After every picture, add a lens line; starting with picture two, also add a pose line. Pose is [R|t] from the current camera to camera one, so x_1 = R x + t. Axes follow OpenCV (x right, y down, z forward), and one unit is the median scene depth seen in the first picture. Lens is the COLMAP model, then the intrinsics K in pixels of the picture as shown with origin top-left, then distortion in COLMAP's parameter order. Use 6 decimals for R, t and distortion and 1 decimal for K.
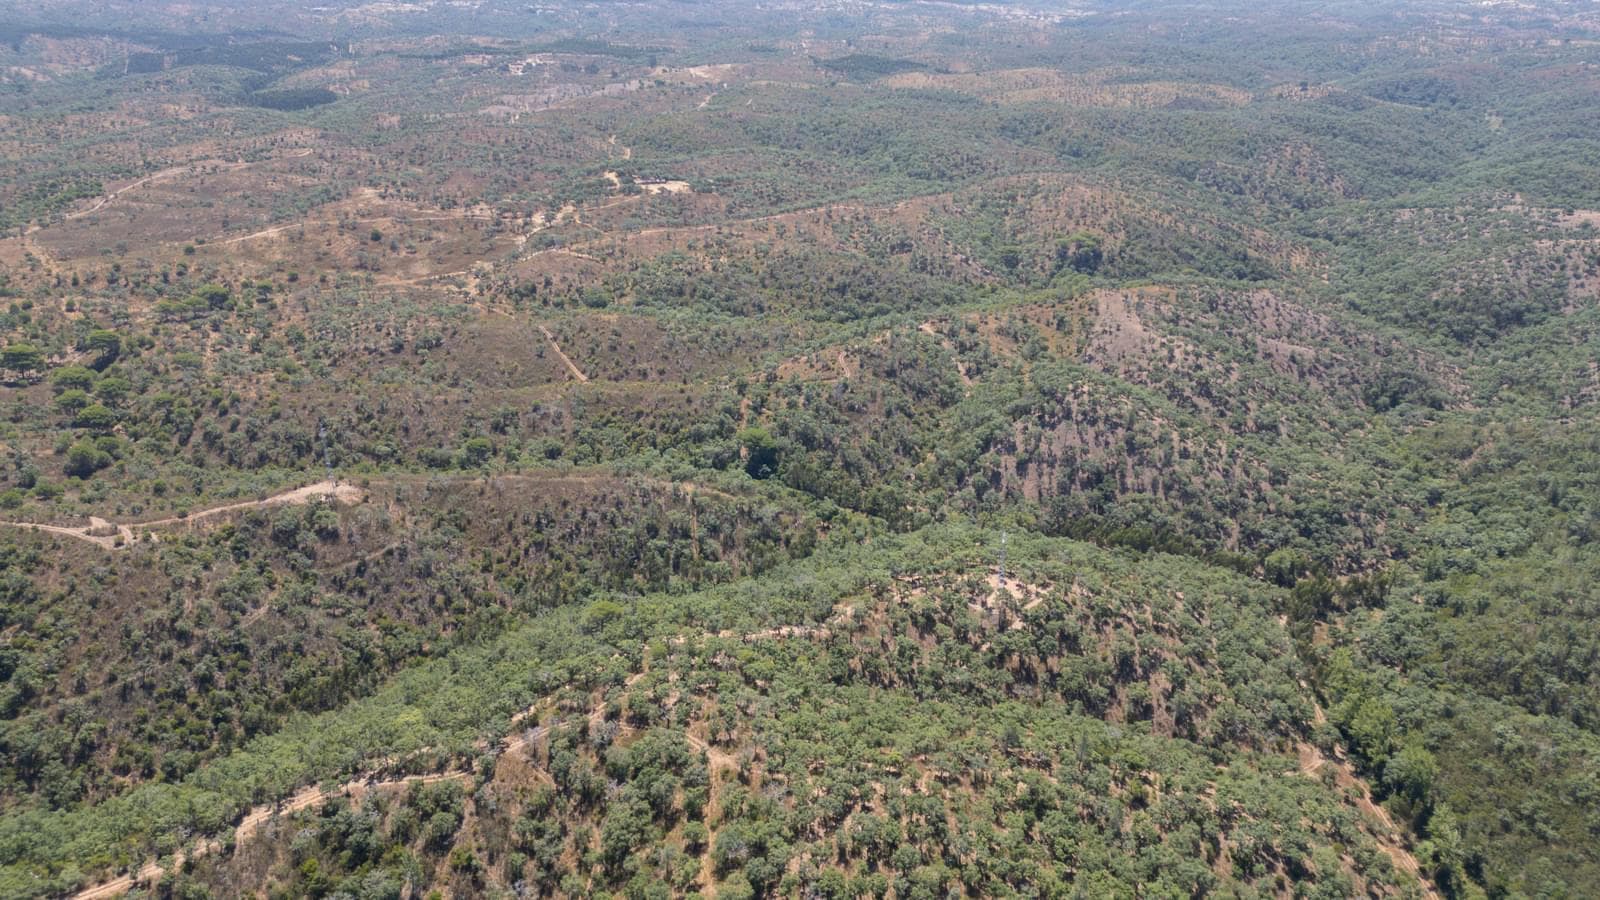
lens RADIAL K [[1111.9, 0, 800.0], [0, 1111.9, 450.0], [0, 0, 1]] dist [0.083800, -0.085633]
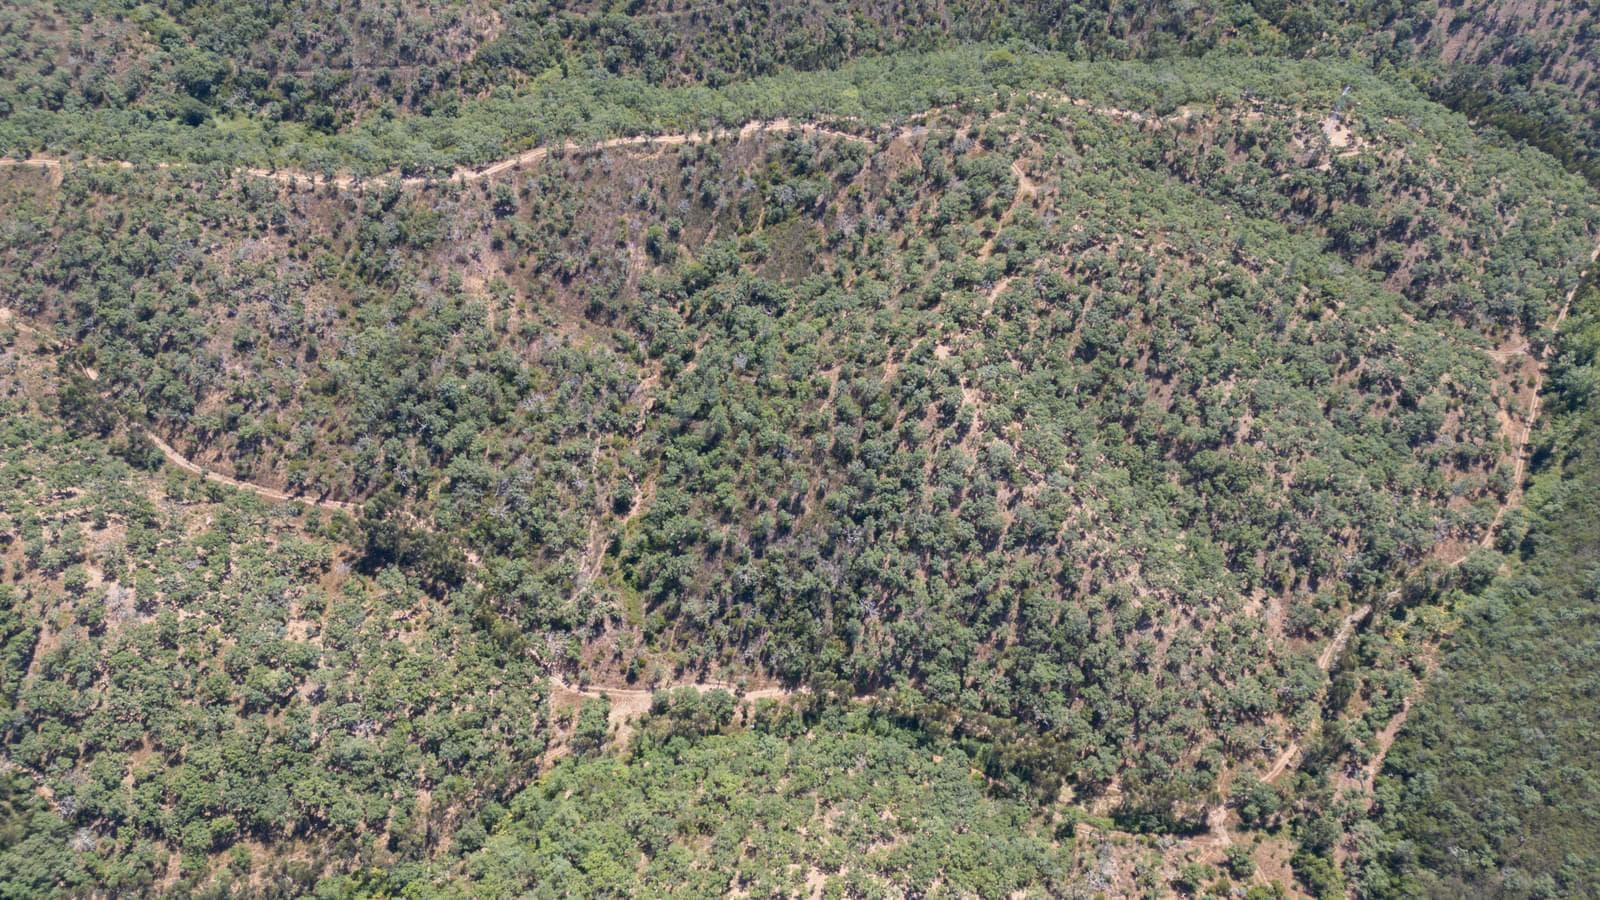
lens RADIAL K [[1107.4, 0, 803.3], [0, 1107.4, 454.4], [0, 0, 1]] dist [0.082185, -0.084050]
pose [[0.873855, 0.393738, -0.285216, 0.125081], [-0.203141, 0.828668, 0.521578, -0.075366], [0.441714, -0.397844, 0.804120, -0.245840]]
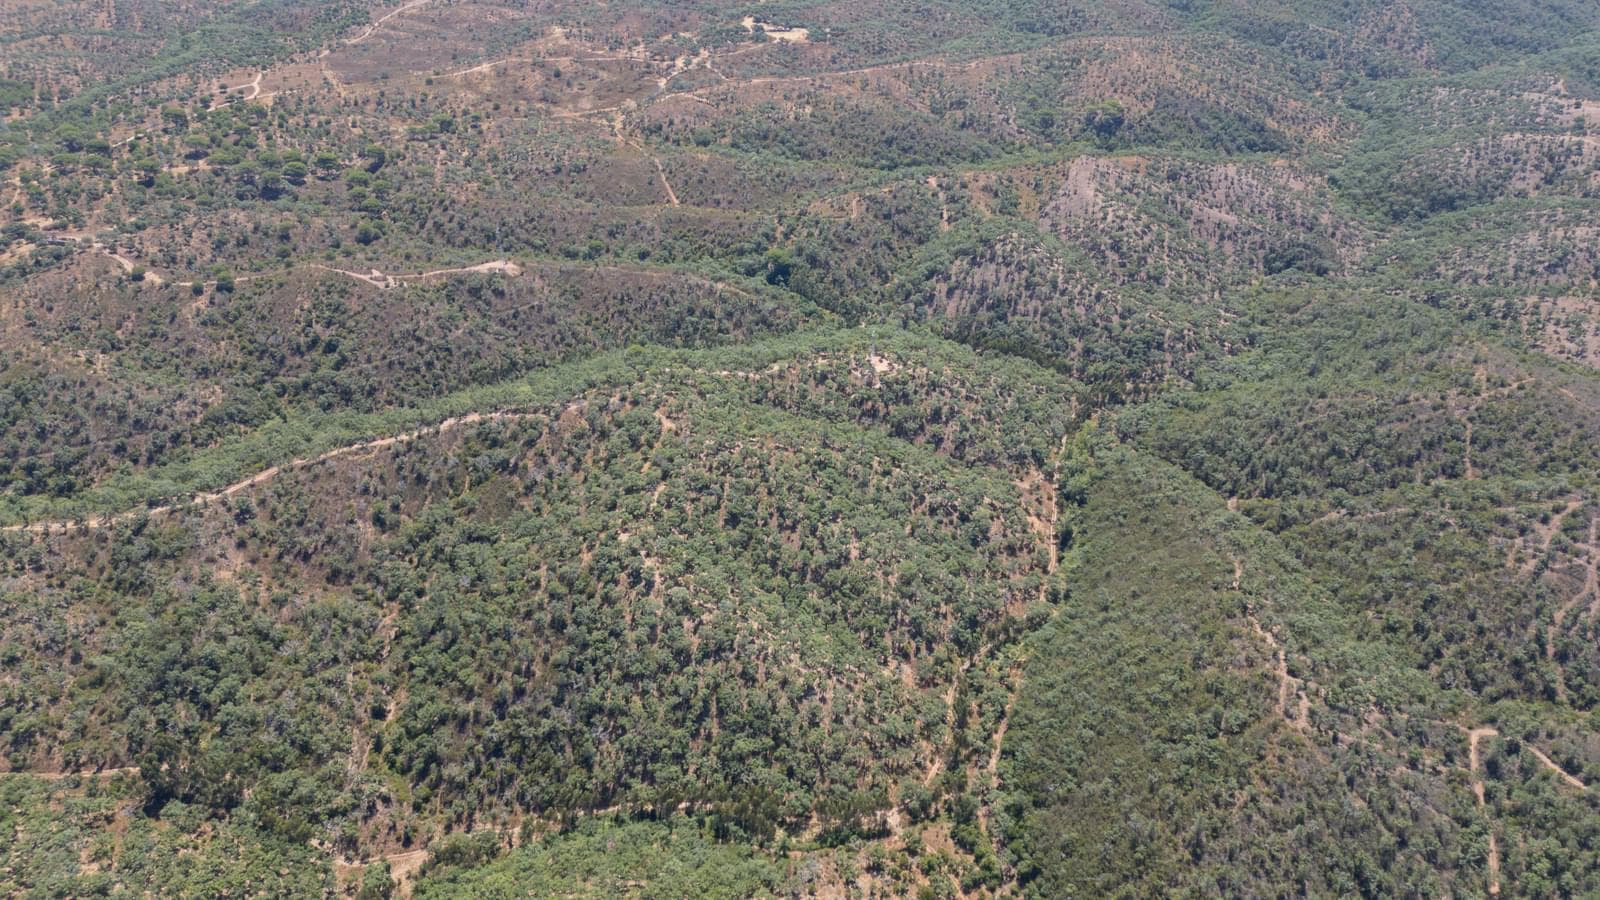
lens RADIAL K [[1116.3, 0, 800.6], [0, 1116.3, 447.3], [0, 0, 1]] dist [0.073478, -0.070791]
pose [[0.979887, 0.114176, -0.163663, 0.266481], [-0.083907, 0.979859, 0.181204, -0.033653], [0.181056, -0.163827, 0.969732, -0.482335]]
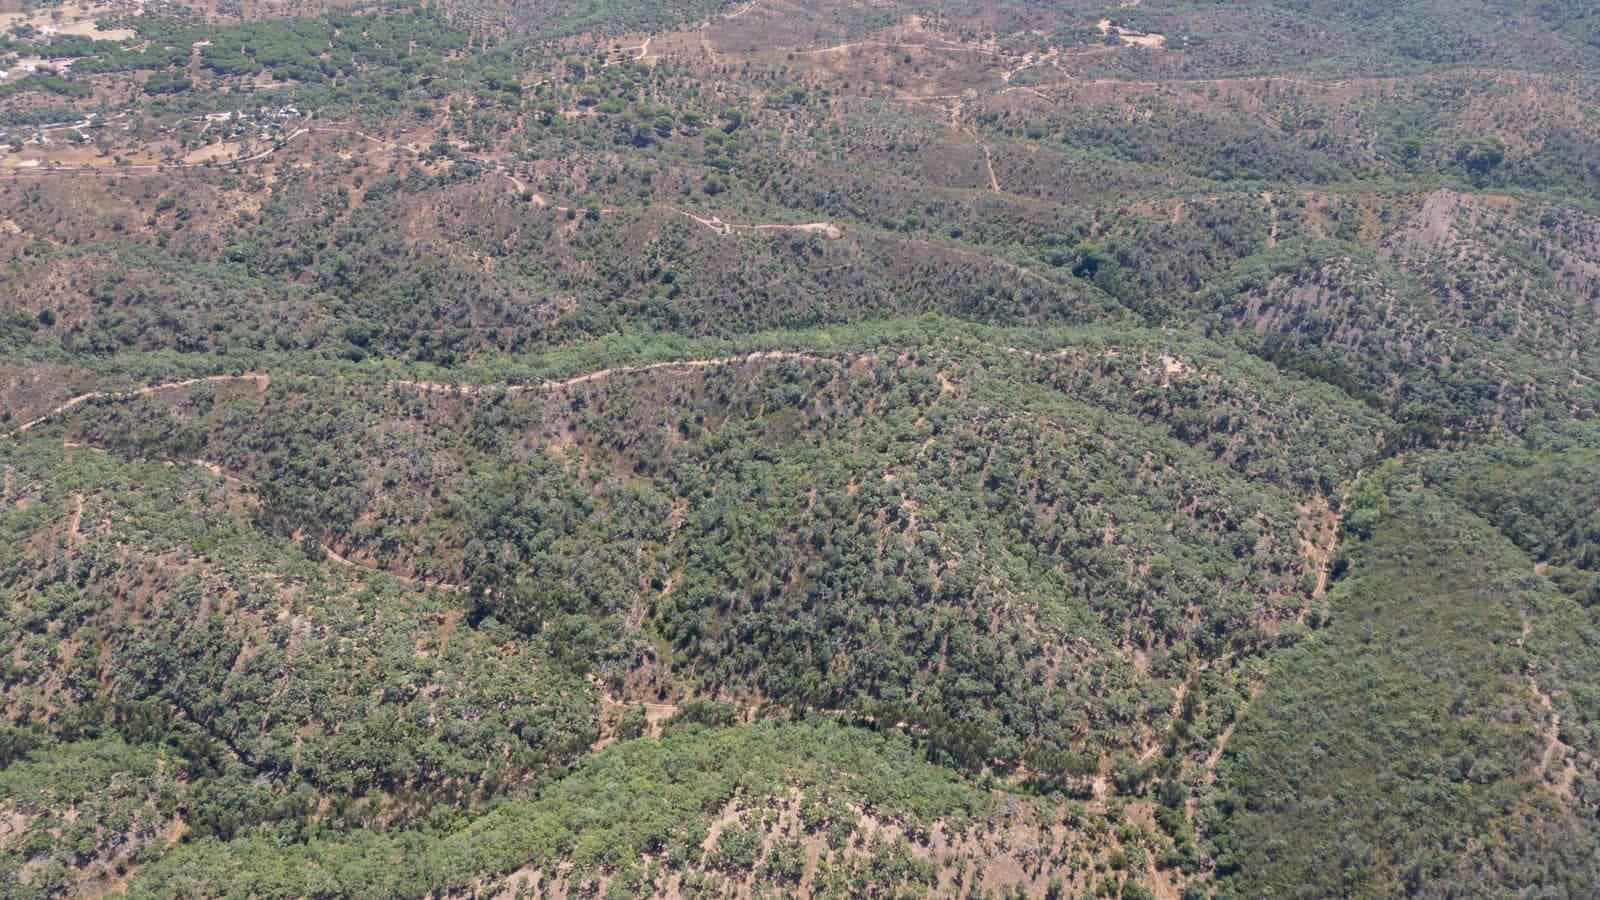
lens RADIAL K [[1115.6, 0, 802.6], [0, 1115.6, 446.8], [0, 0, 1]] dist [0.105450, -0.154106]
pose [[0.875359, 0.274834, -0.397759, 0.302204], [-0.203021, 0.955616, 0.213495, -0.003670], [0.438781, -0.106131, 0.892305, -0.546031]]
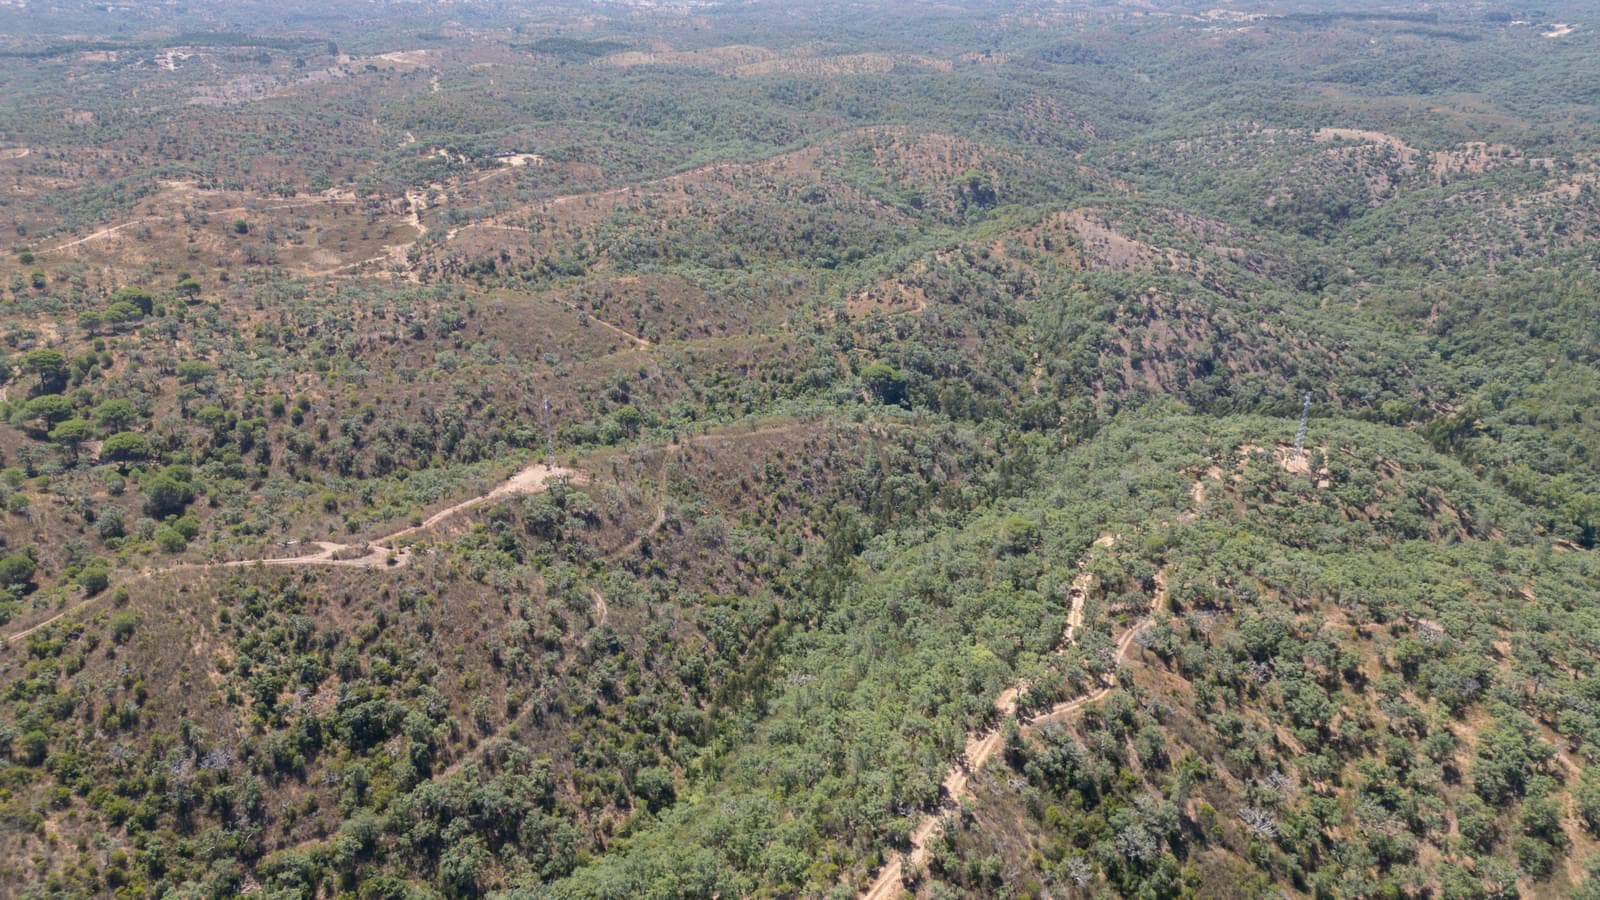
lens RADIAL K [[1116.3, 0, 800.6], [0, 1116.3, 447.3], [0, 0, 1]] dist [0.073478, -0.070791]
pose [[0.936505, -0.146844, 0.318427, -0.426123], [0.148323, 0.988742, 0.019738, 0.022915], [-0.317741, 0.028745, 0.947742, 0.119378]]
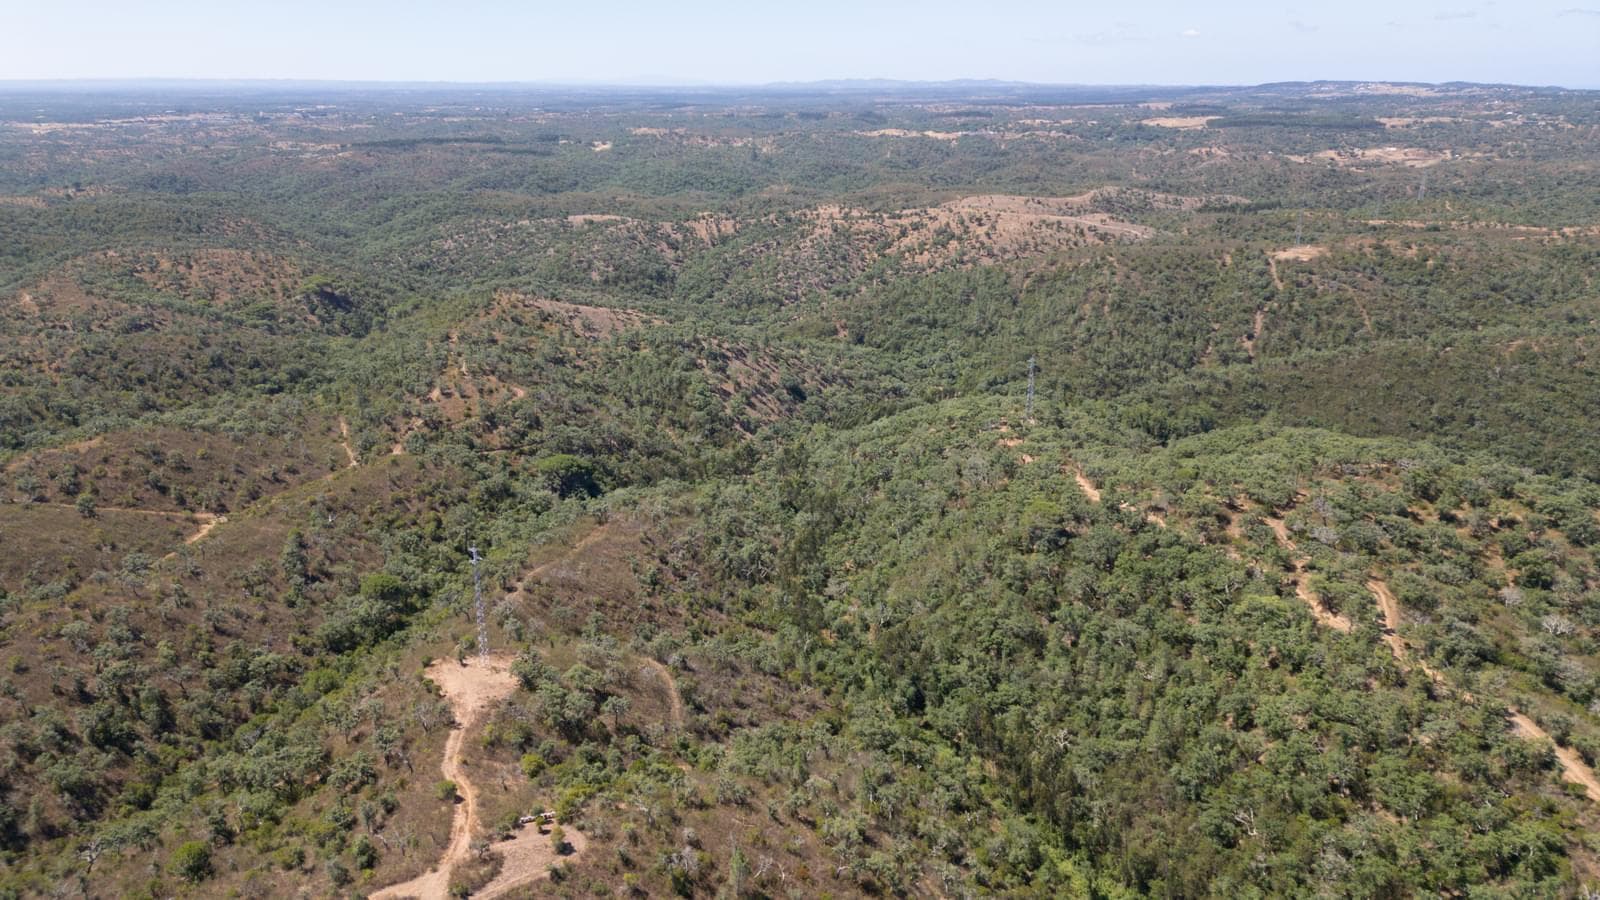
lens RADIAL K [[1108.2, 0, 827.4], [0, 1108.2, 450.2], [0, 0, 1]] dist [0.035149, -0.064175]
pose [[0.359501, -0.286679, 0.888017, -0.671378], [0.385430, 0.912287, 0.138478, -0.057276], [-0.849825, 0.292486, 0.438462, 0.506604]]
